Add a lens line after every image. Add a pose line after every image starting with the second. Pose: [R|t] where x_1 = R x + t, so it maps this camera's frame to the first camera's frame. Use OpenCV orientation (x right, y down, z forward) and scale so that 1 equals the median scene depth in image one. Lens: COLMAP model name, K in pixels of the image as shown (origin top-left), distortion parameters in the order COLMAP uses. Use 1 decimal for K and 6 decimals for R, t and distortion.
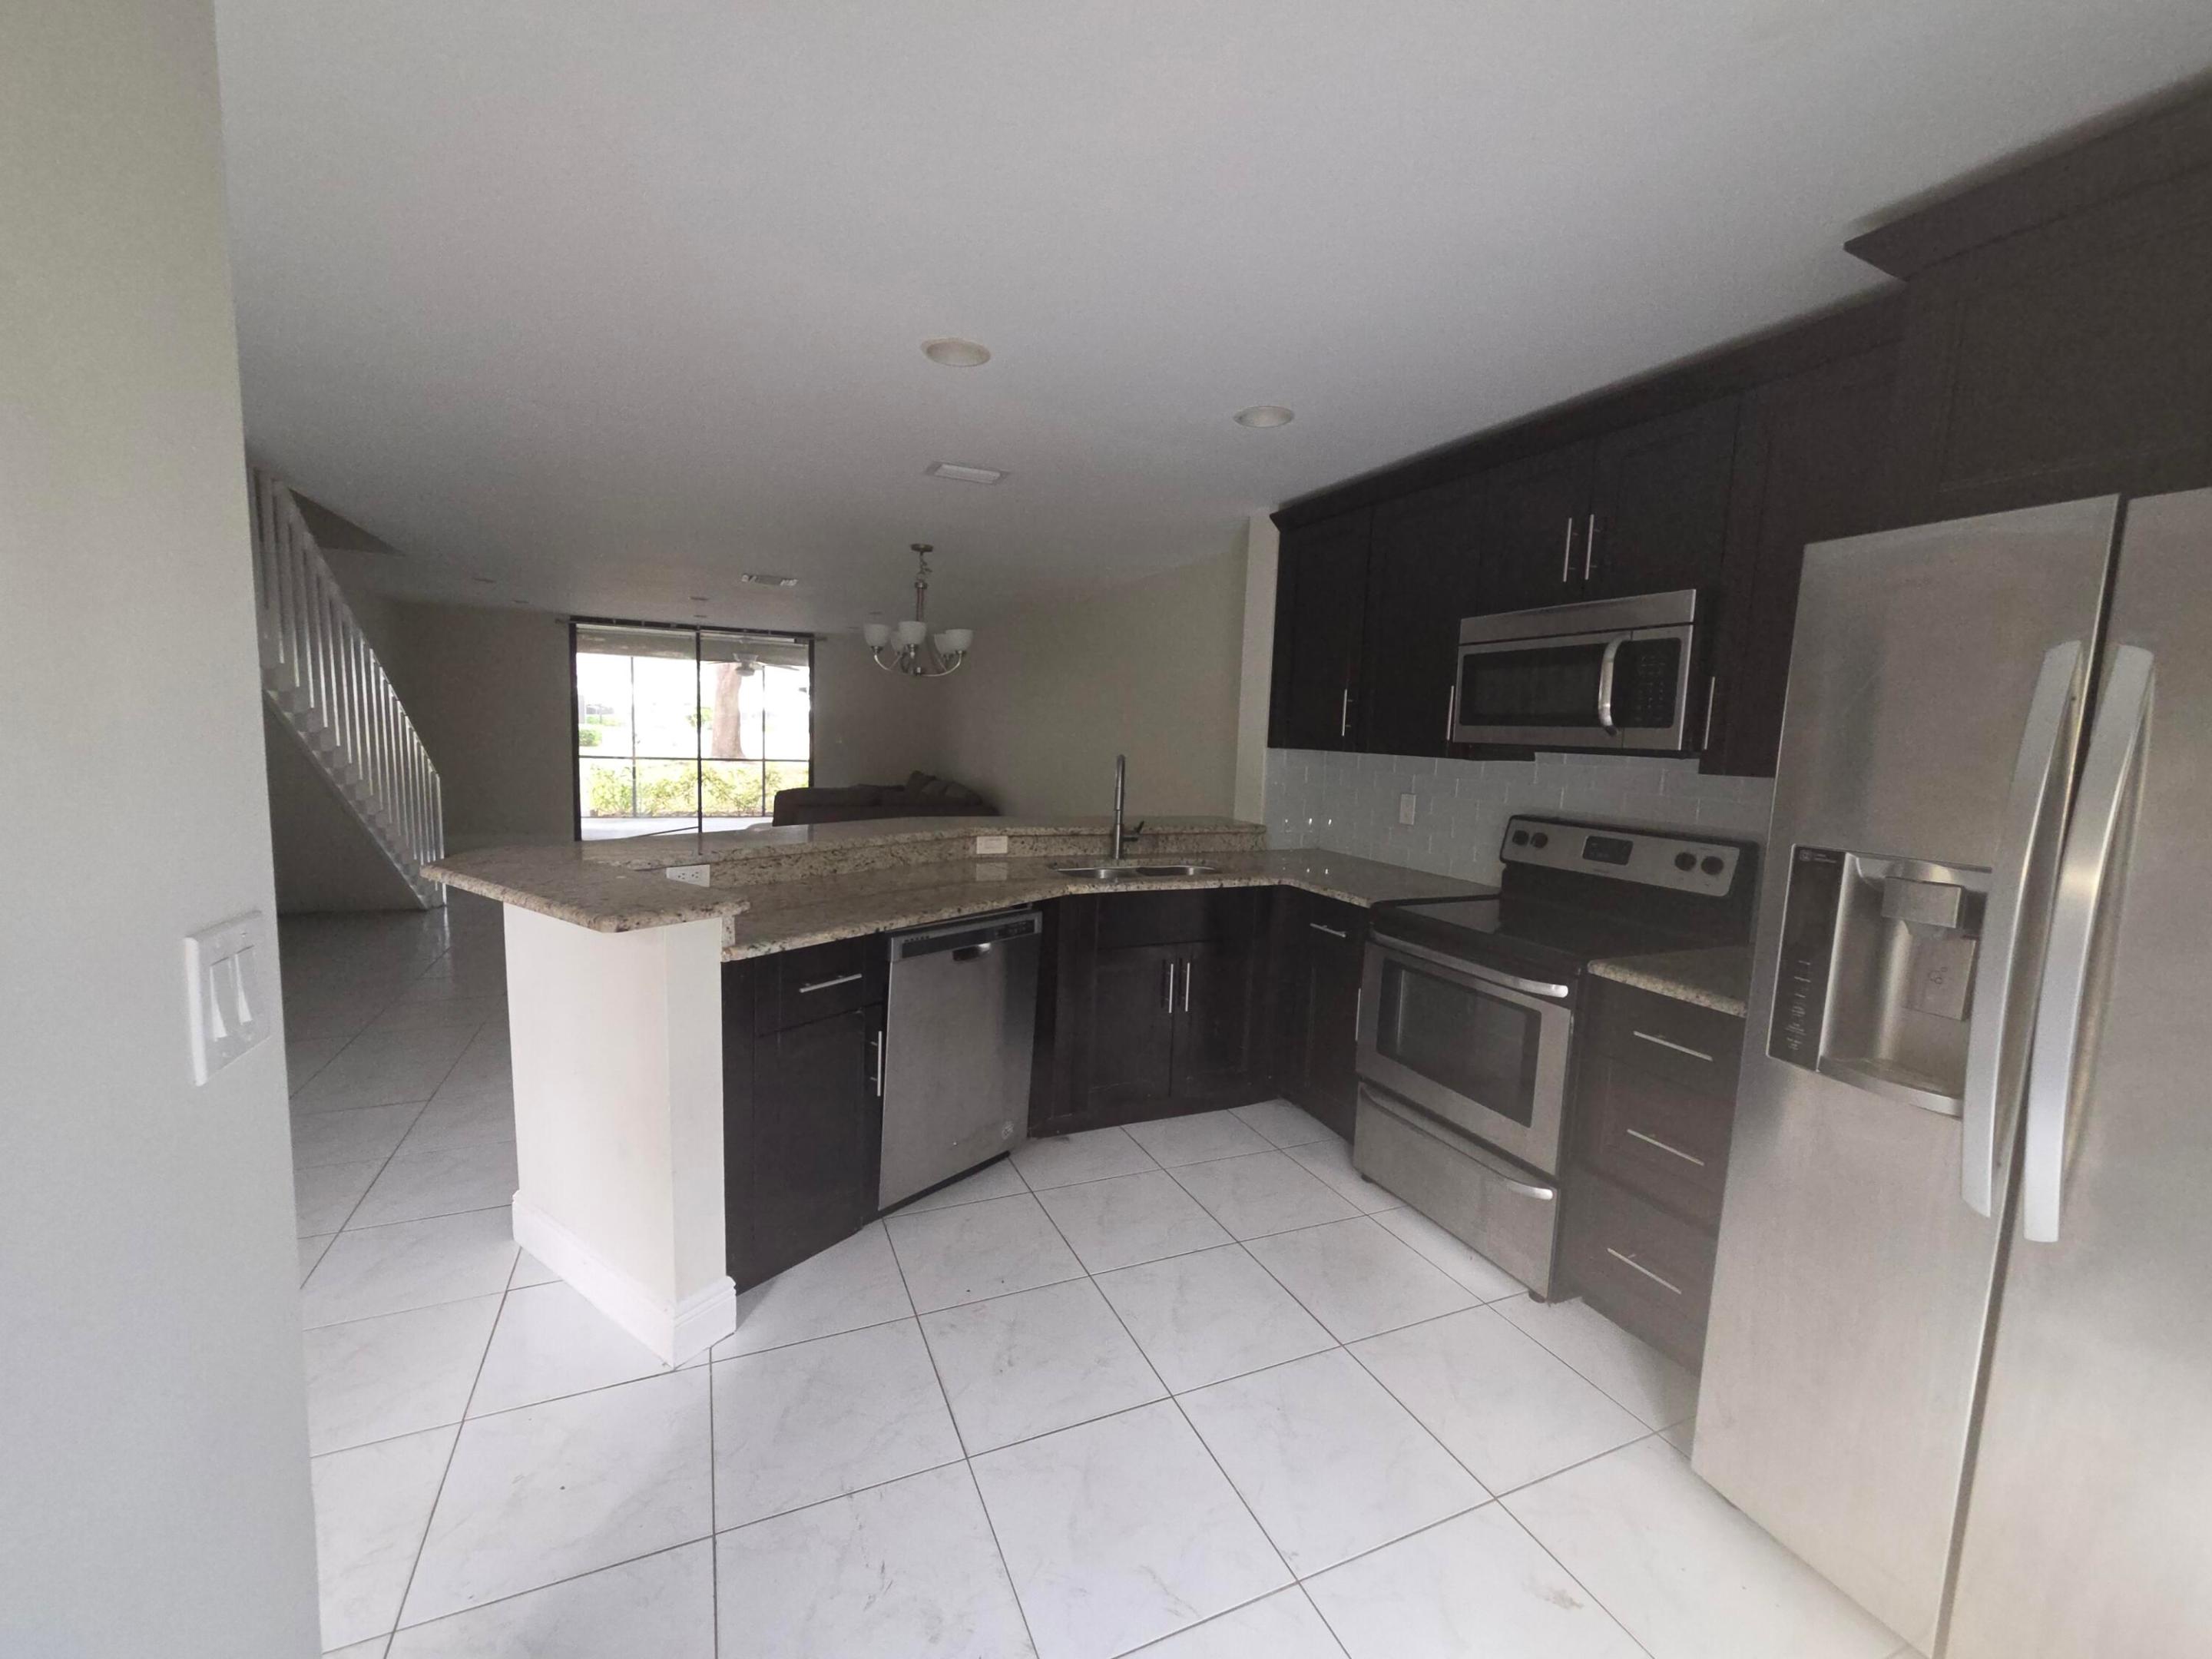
lens RADIAL K [[903.1, 0, 1106.0], [0, 903.1, 829.5], [0, 0, 1]] dist [0.002531, 0.000486]
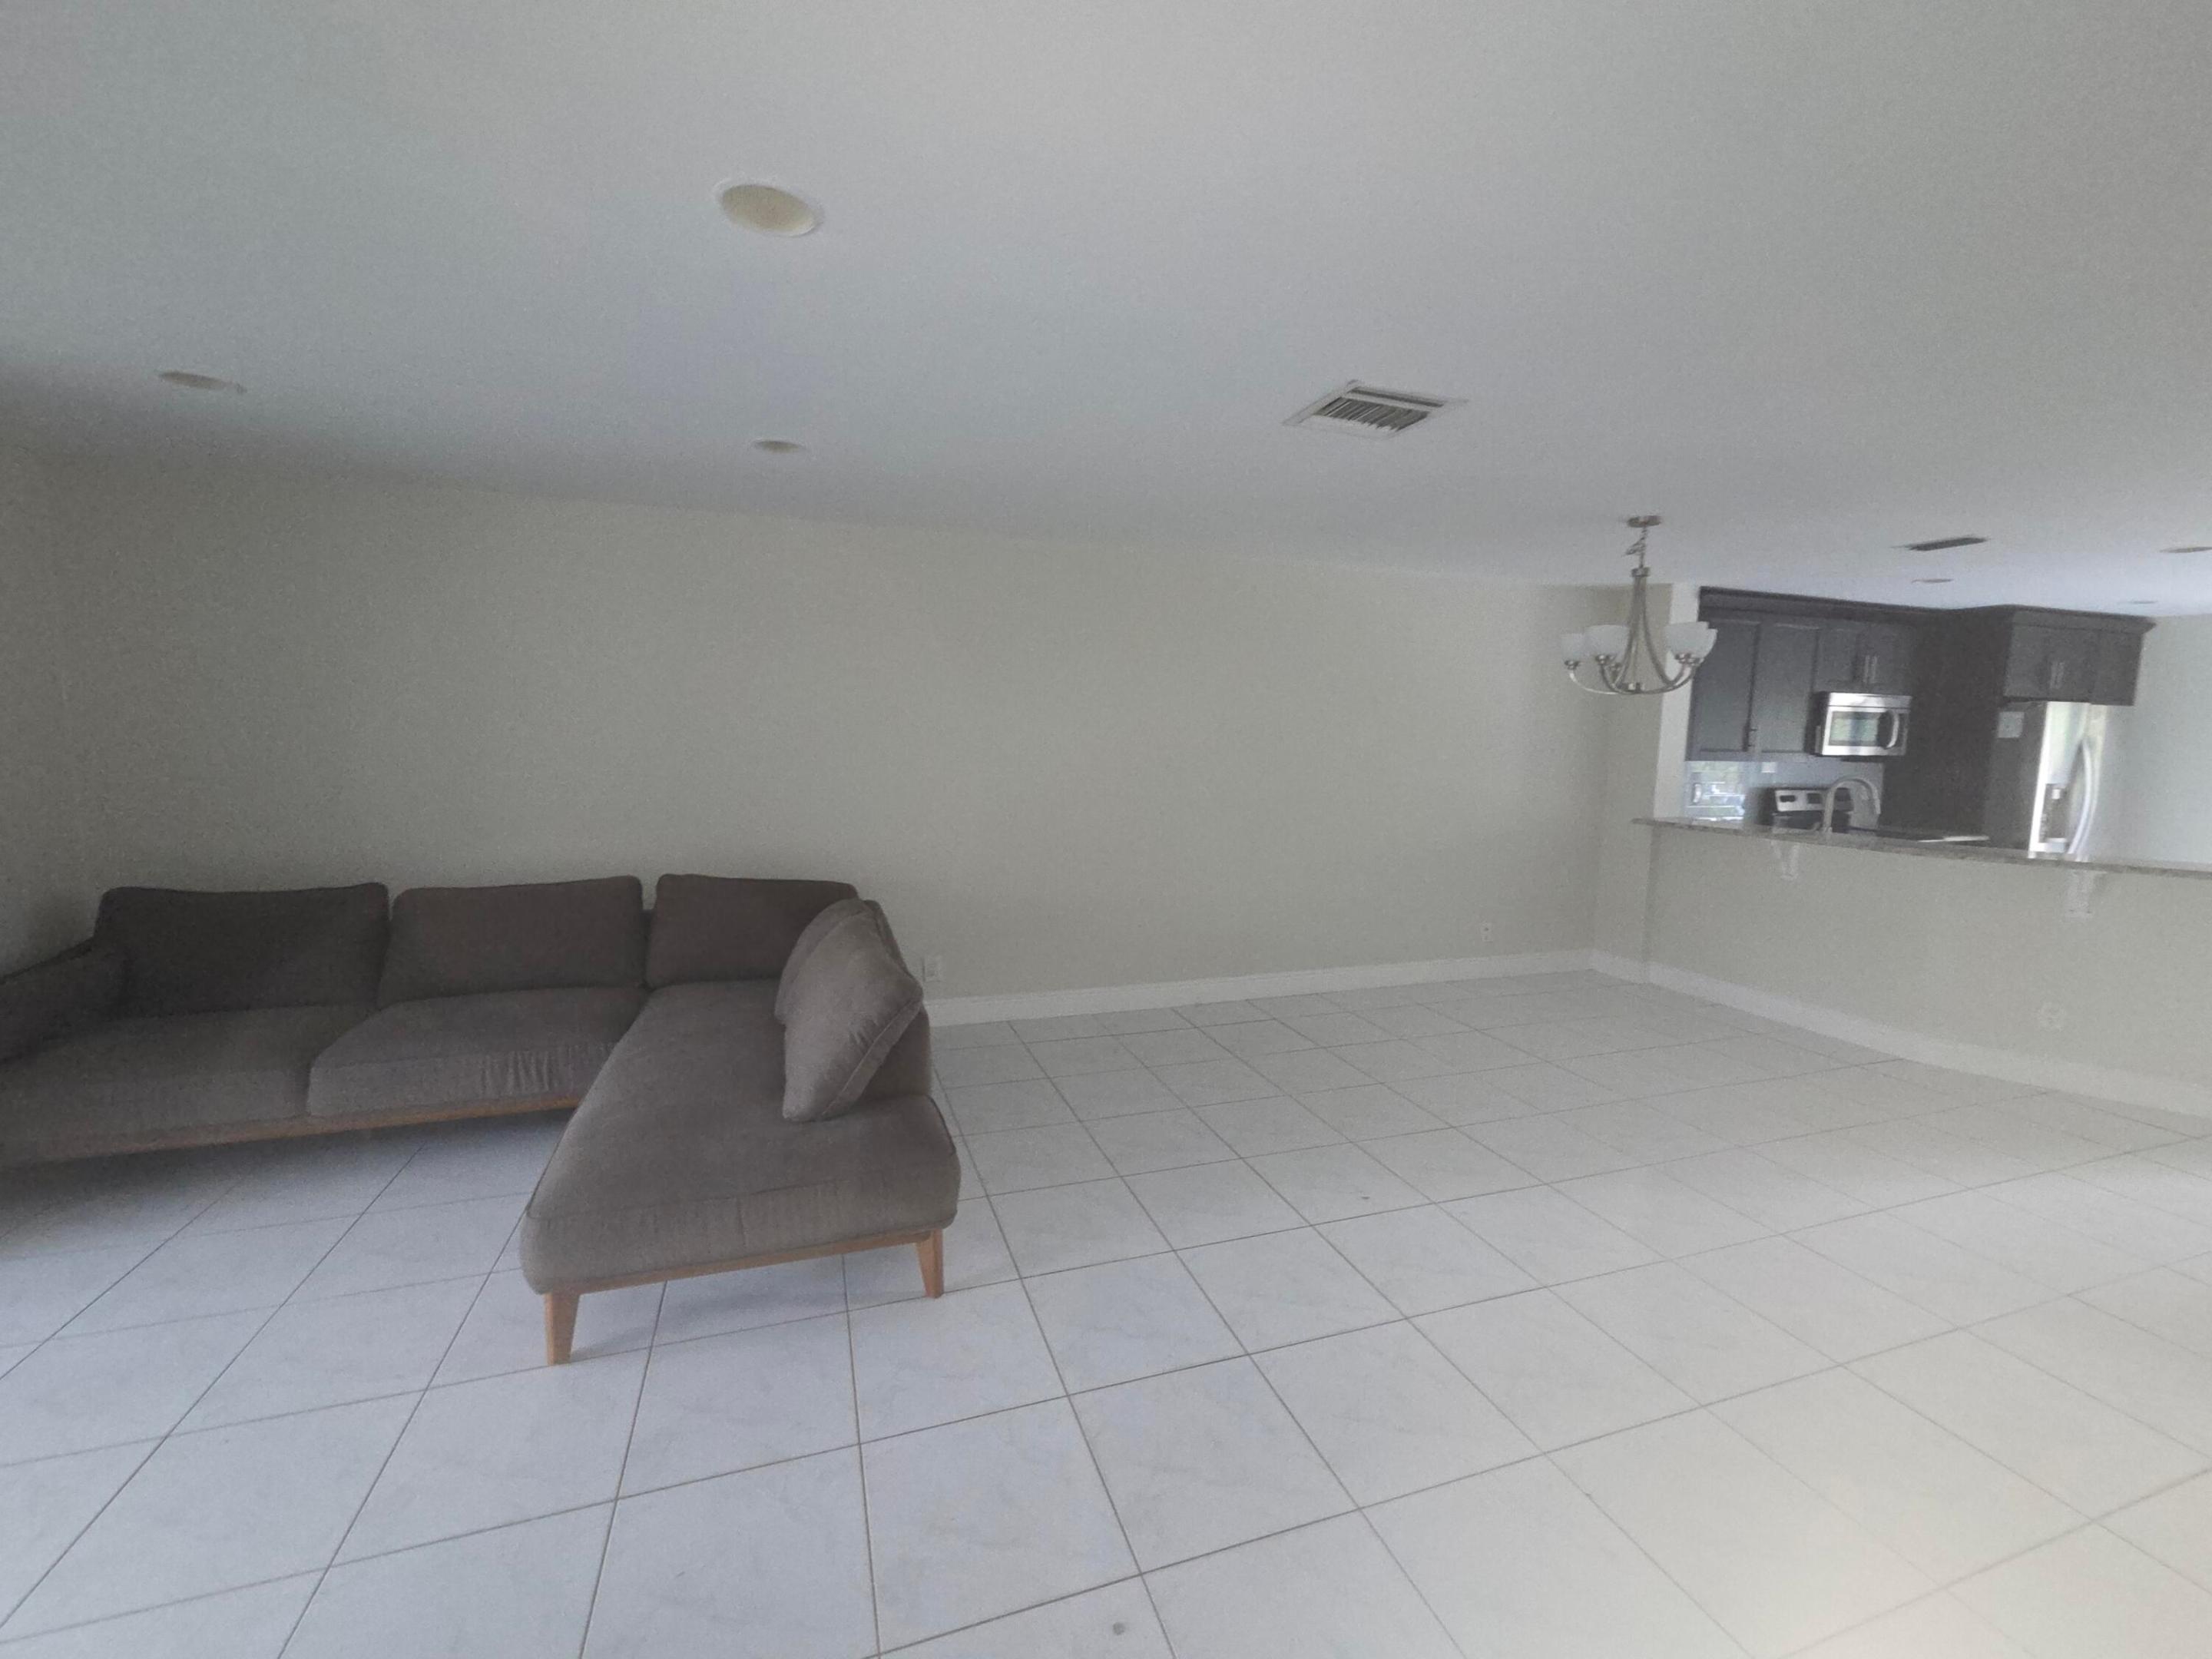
lens RADIAL K [[903.1, 0, 1106.0], [0, 903.1, 829.5], [0, 0, 1]] dist [0.002531, 0.000486]
pose [[0.091893, -0.144861, 0.985176, -1.780128], [0.090561, 0.986477, 0.136605, -0.356052], [-0.991642, 0.076666, 0.103769, 2.425694]]
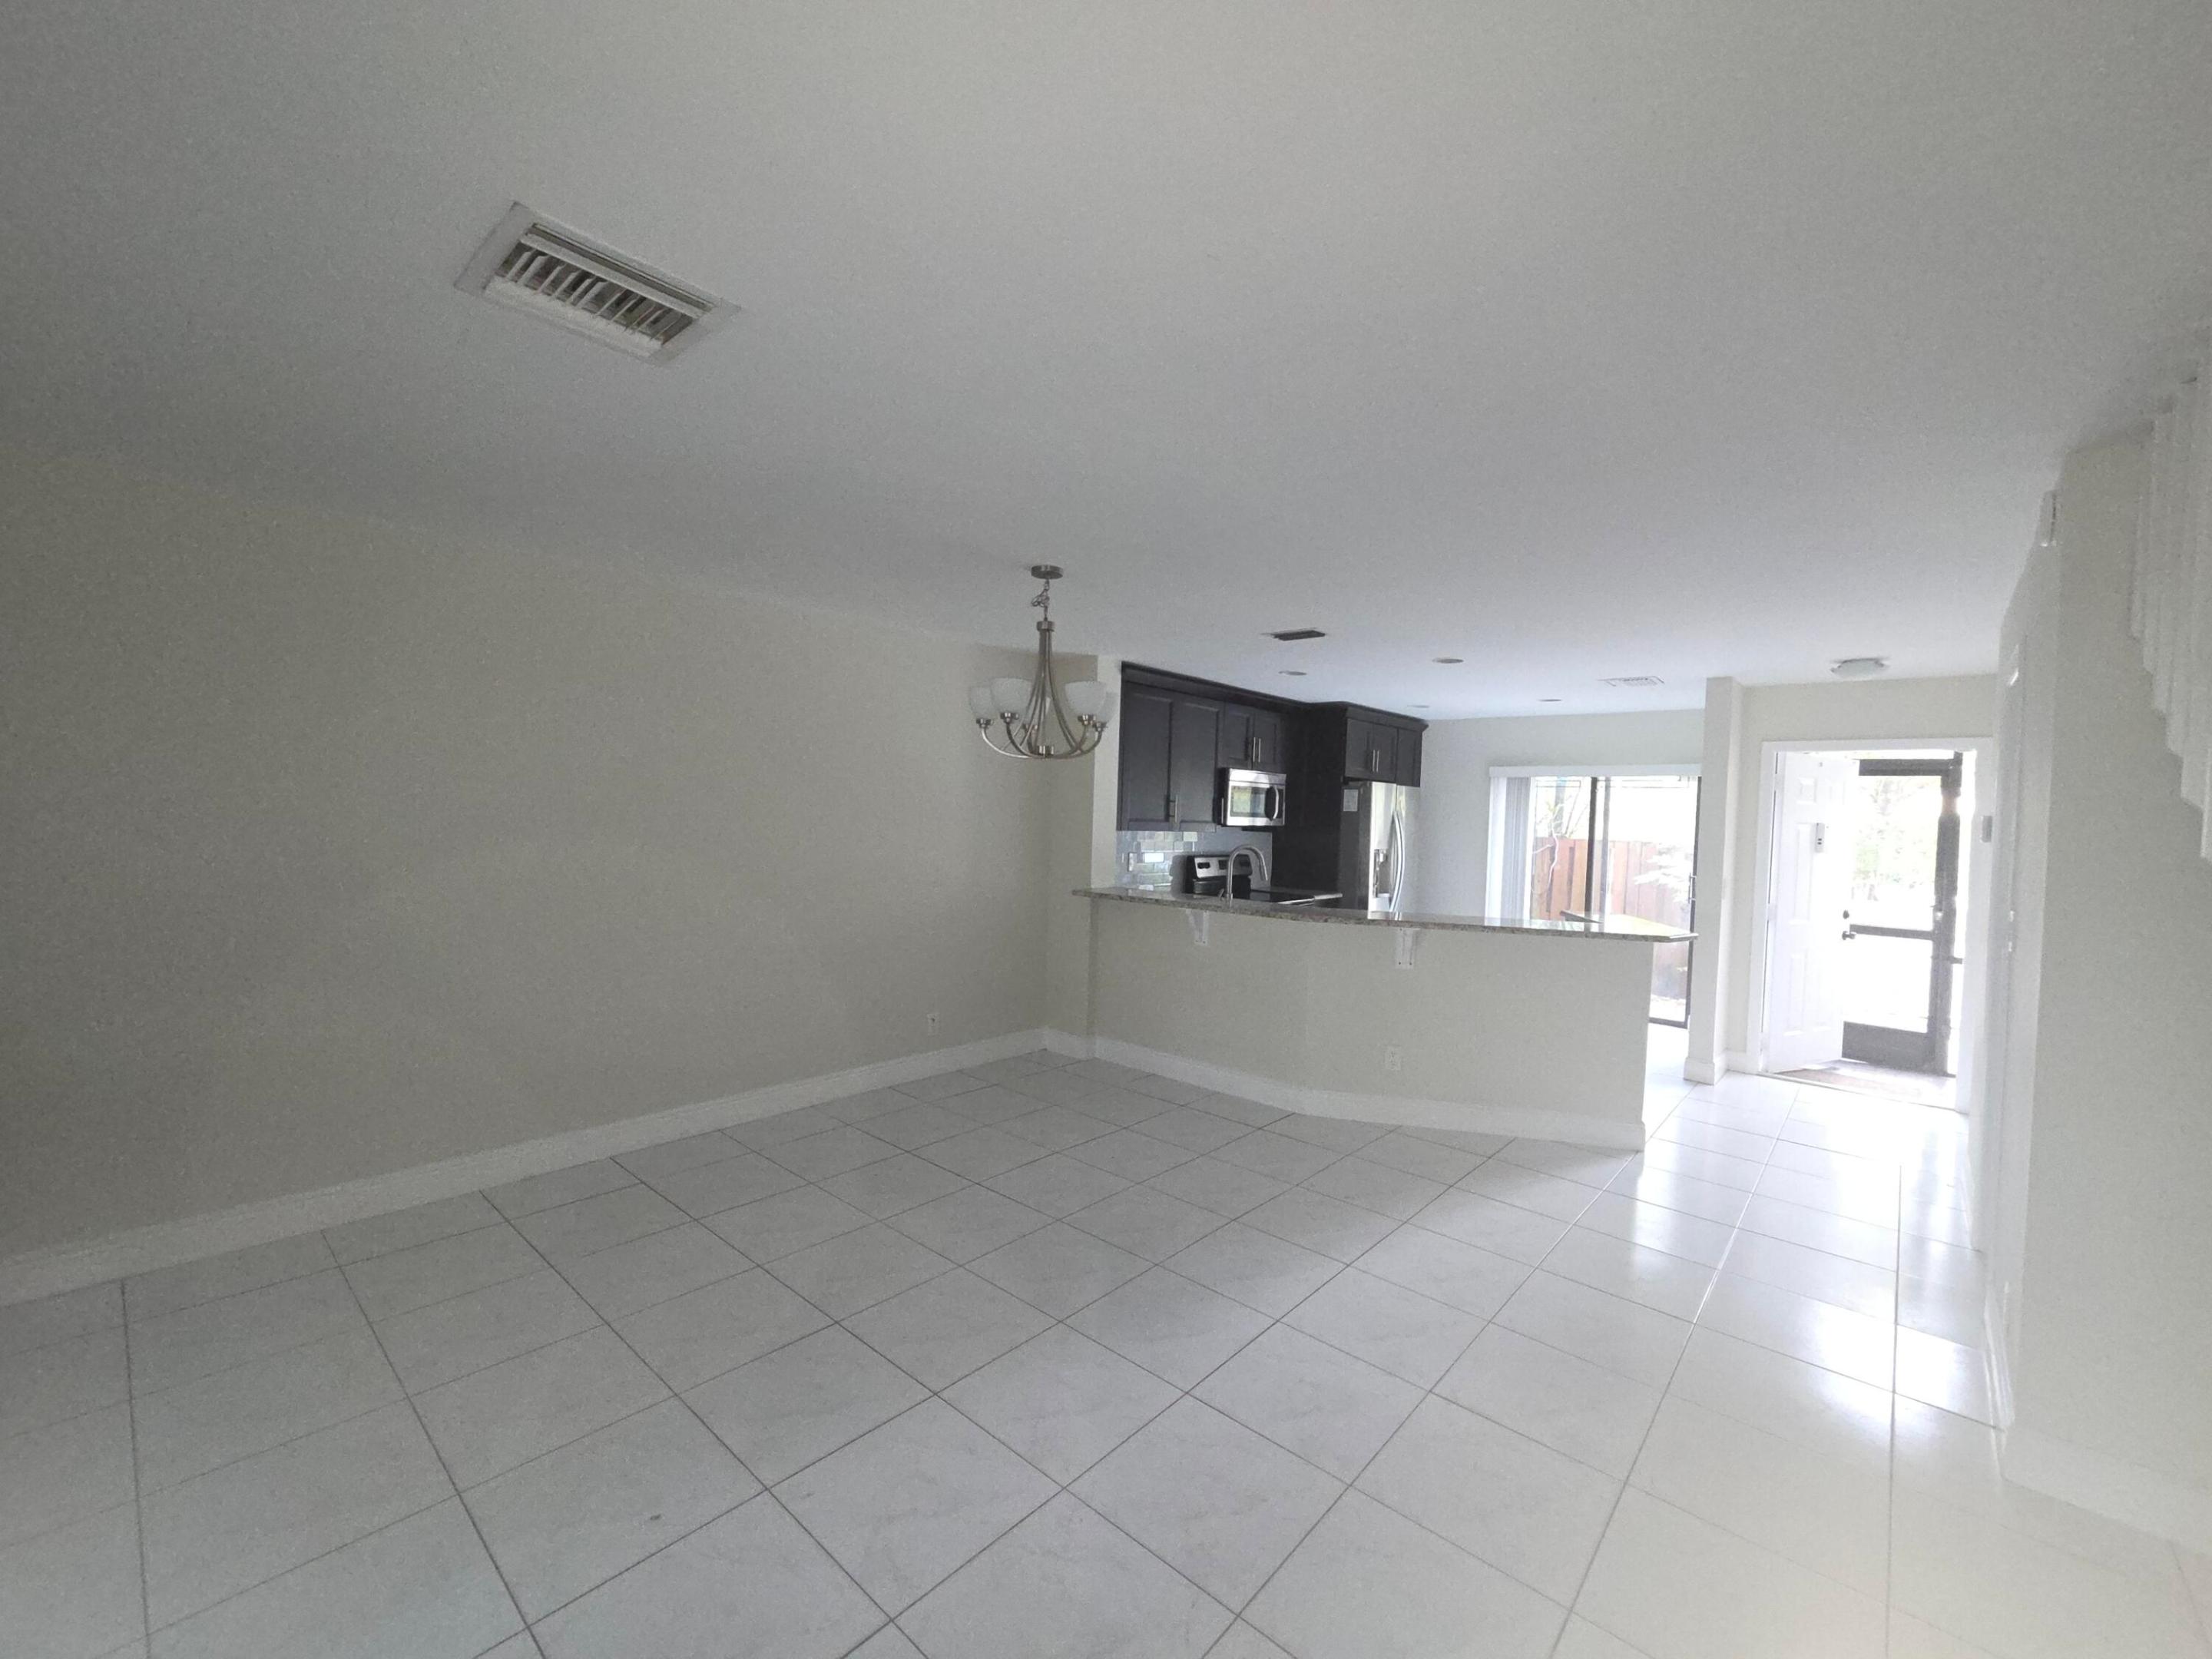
lens RADIAL K [[903.1, 0, 1106.0], [0, 903.1, 829.5], [0, 0, 1]] dist [0.002531, 0.000486]
pose [[-0.411784, -0.069059, 0.908661, -1.499887], [0.049868, 0.993923, 0.098138, -0.319944], [-0.909916, 0.085725, -0.405837, 2.198411]]
